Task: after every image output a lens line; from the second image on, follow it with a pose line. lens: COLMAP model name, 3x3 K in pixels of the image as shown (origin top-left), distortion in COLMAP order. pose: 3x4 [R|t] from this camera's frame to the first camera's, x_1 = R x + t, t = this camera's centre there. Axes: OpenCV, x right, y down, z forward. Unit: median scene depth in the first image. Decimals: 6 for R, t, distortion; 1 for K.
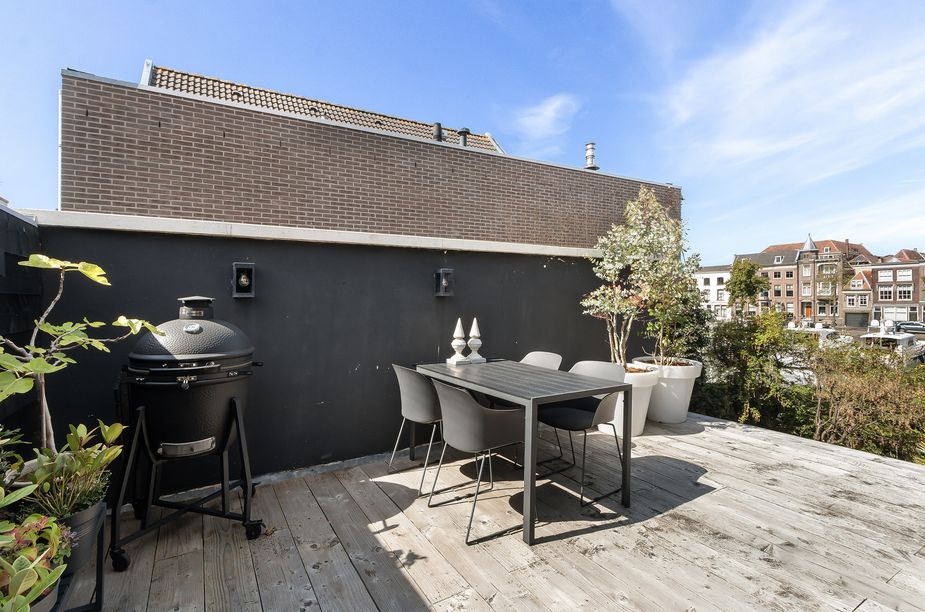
lens RADIAL K [[441.7, 0, 465.9], [0, 441.7, 290.2], [0, 0, 1]] dist [0.001957, 0.000623]
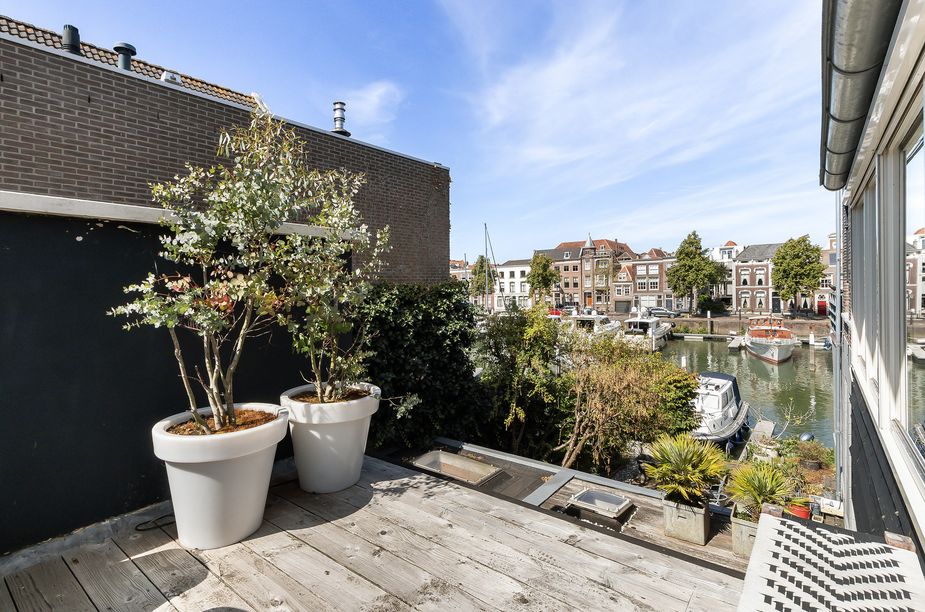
lens RADIAL K [[441.1, 0, 460.6], [0, 441.1, 297.8], [0, 0, 1]] dist [0.048045, -0.026547]
pose [[0.935105, -0.017373, 0.353944, 0.180744], [0.005506, 0.999389, 0.034507, -0.001943], [-0.354327, -0.030319, 0.934630, 0.143298]]
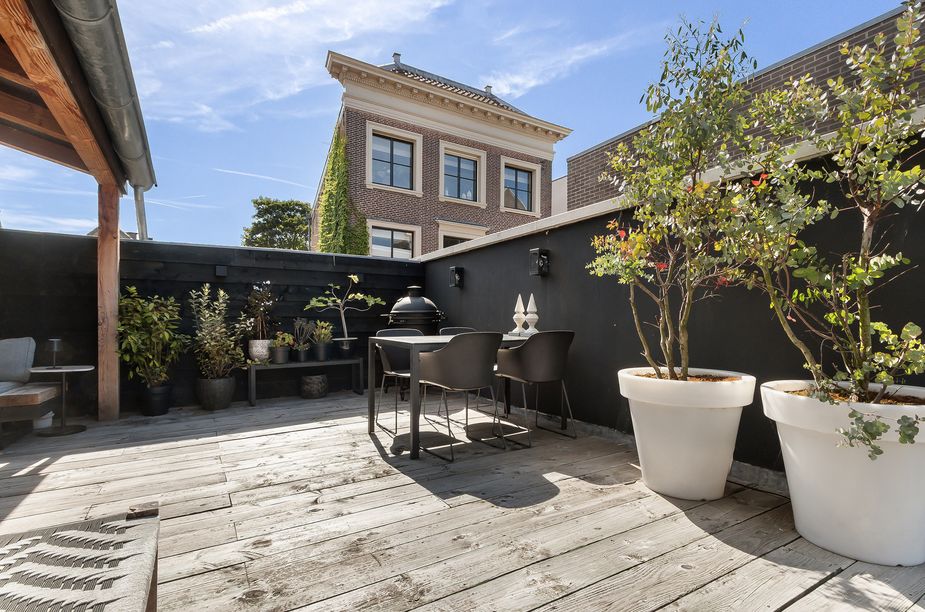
lens RADIAL K [[454.1, 0, 439.0], [0, 454.1, 318.7], [0, 0, 1]] dist [-0.017602, -0.000060]
pose [[-0.038995, 0.003618, -0.999233, 0.382761], [0.020290, 0.999790, 0.002829, 0.040737], [0.999033, -0.020165, -0.039060, 0.295859]]
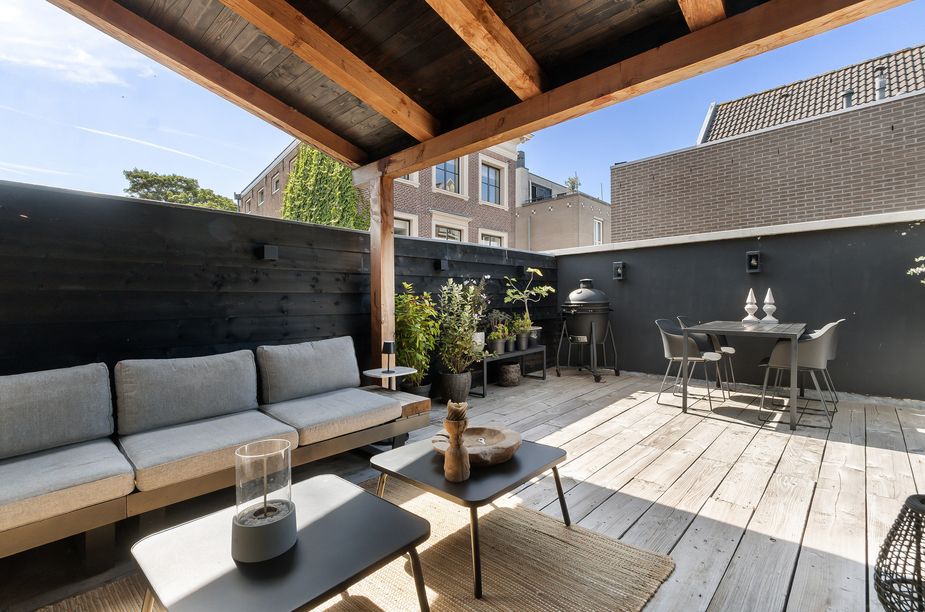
lens RADIAL K [[432.1, 0, 465.4], [0, 432.1, 302.2], [0, 0, 1]] dist [0.010265, -0.000641]
pose [[0.274899, 0.004859, -0.961461, 0.349723], [0.033118, 0.999346, 0.014520, 0.019978], [0.960903, -0.035833, 0.274558, -0.063978]]
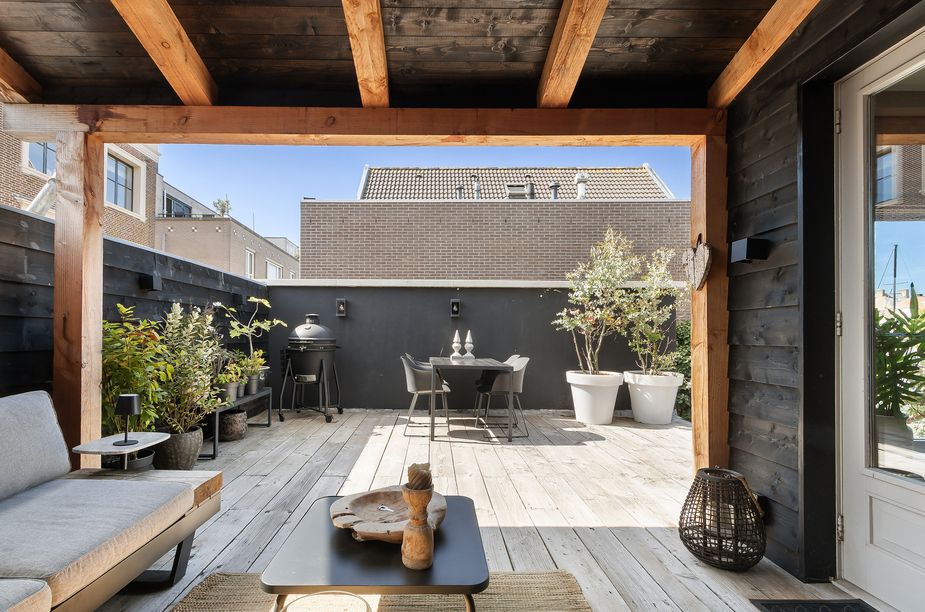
lens RADIAL K [[434.2, 0, 436.0], [0, 434.2, 334.8], [0, 0, 1]] dist [0.012179, -0.000095]
pose [[0.858486, 0.011844, -0.512701, 0.253853], [-0.003951, 0.999856, 0.016483, 0.019365], [0.512822, -0.012125, 0.858409, -0.136767]]
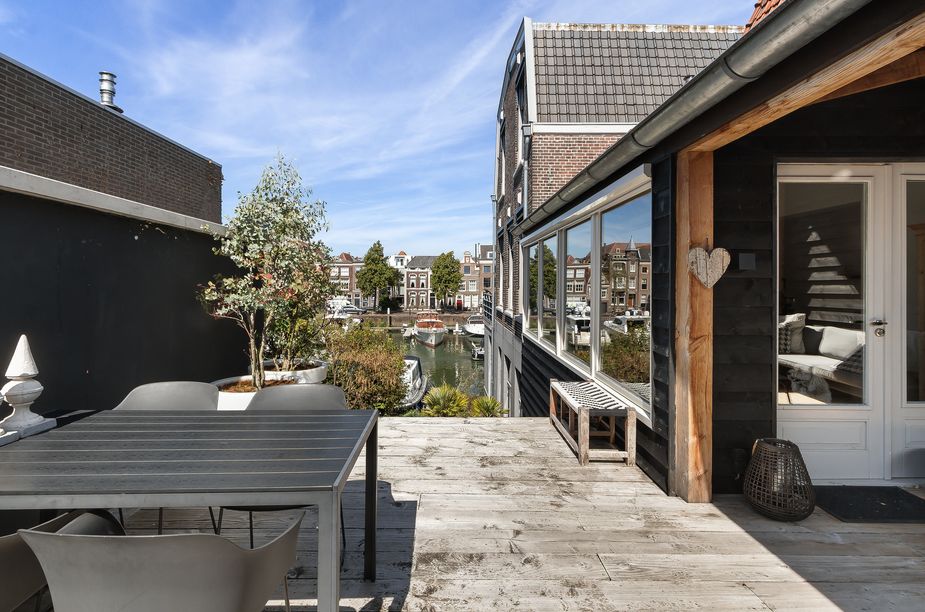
lens RADIAL K [[440.7, 0, 442.7], [0, 440.7, 291.7], [0, 0, 1]] dist [0.012379, -0.000004]
pose [[0.512964, -0.002290, 0.858407, -0.054028], [-0.022010, 0.999633, 0.015820, 0.000449], [-0.858128, -0.027009, 0.512726, 0.143220]]
